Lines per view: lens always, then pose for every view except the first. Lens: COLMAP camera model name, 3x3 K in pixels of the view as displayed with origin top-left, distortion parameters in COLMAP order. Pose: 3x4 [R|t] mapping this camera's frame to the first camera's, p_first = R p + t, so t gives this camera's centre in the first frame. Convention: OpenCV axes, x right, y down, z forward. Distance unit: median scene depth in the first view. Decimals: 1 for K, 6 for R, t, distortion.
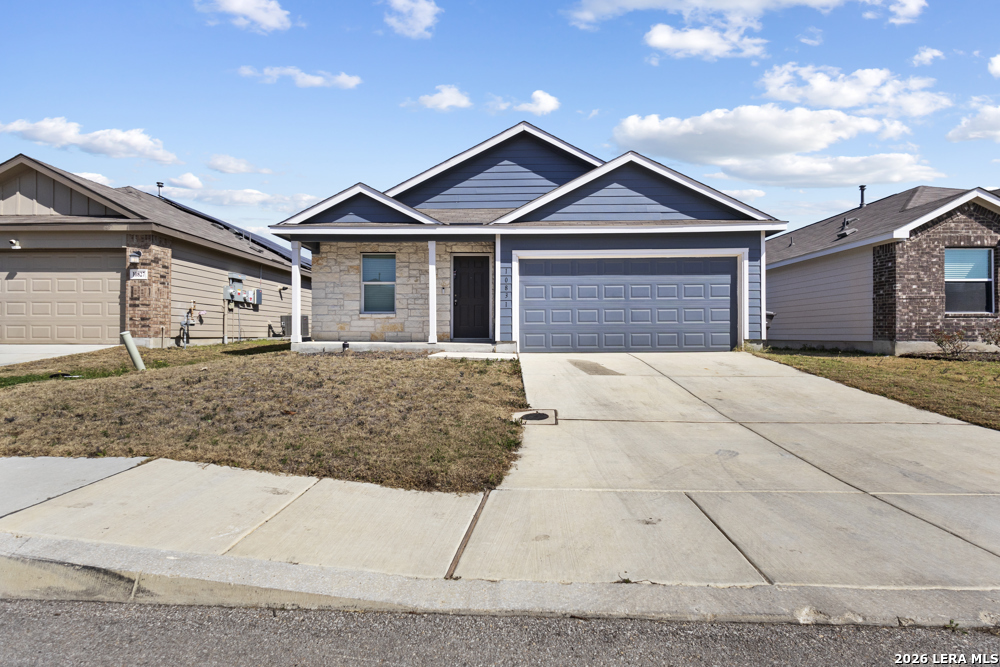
lens RADIAL K [[464.6, 0, 498.9], [0, 464.6, 334.0], [0, 0, 1]] dist [0.000357, 0.001082]
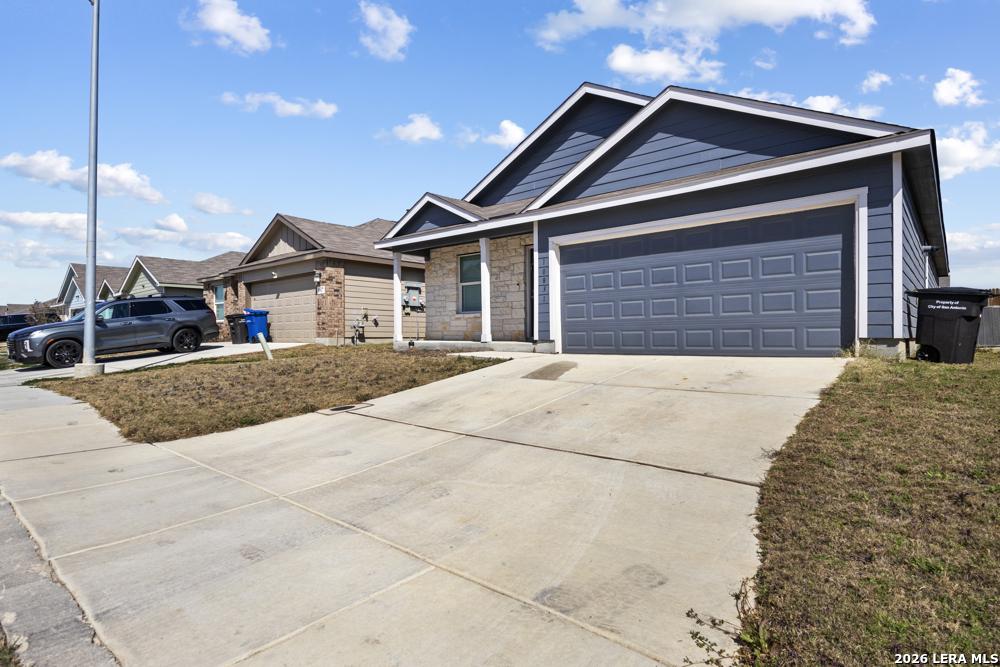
lens RADIAL K [[530.9, 0, 495.9], [0, 530.9, 342.8], [0, 0, 1]] dist [-0.015649, 0.000164]
pose [[0.766472, 0.003489, -0.642269, 0.586206], [0.006380, 0.999895, 0.013045, 0.006590], [0.642246, -0.014096, 0.766369, 0.152702]]
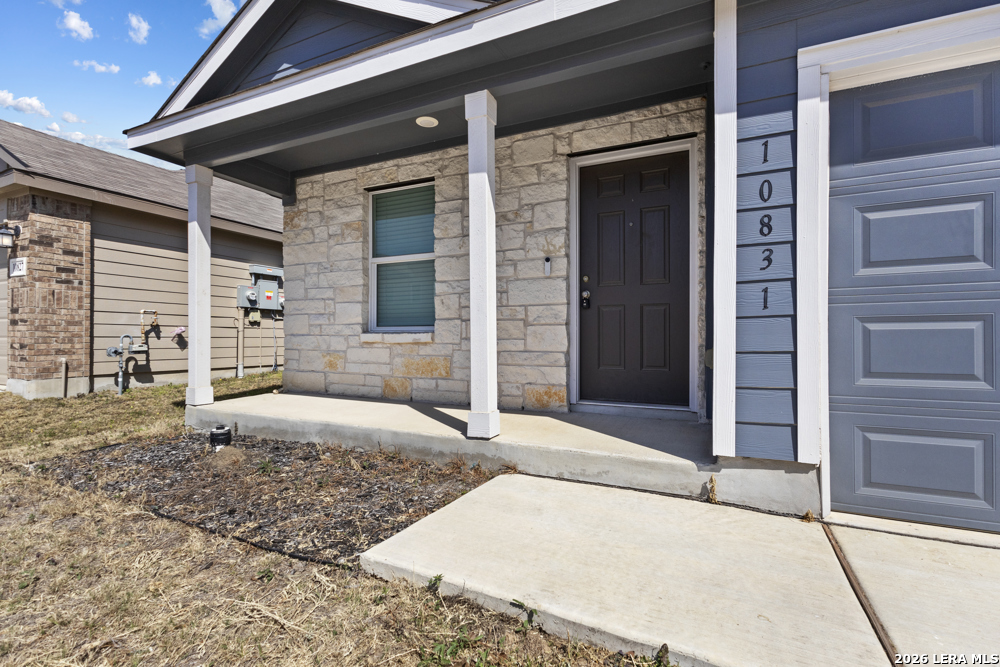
lens RADIAL K [[464.6, 0, 498.9], [0, 464.6, 334.0], [0, 0, 1]] dist [0.000357, 0.001082]
pose [[0.910370, -0.002112, -0.413789, -0.008738], [-0.000281, 0.999984, -0.005722, -0.043701], [0.413794, 0.005325, 0.910355, 0.722503]]
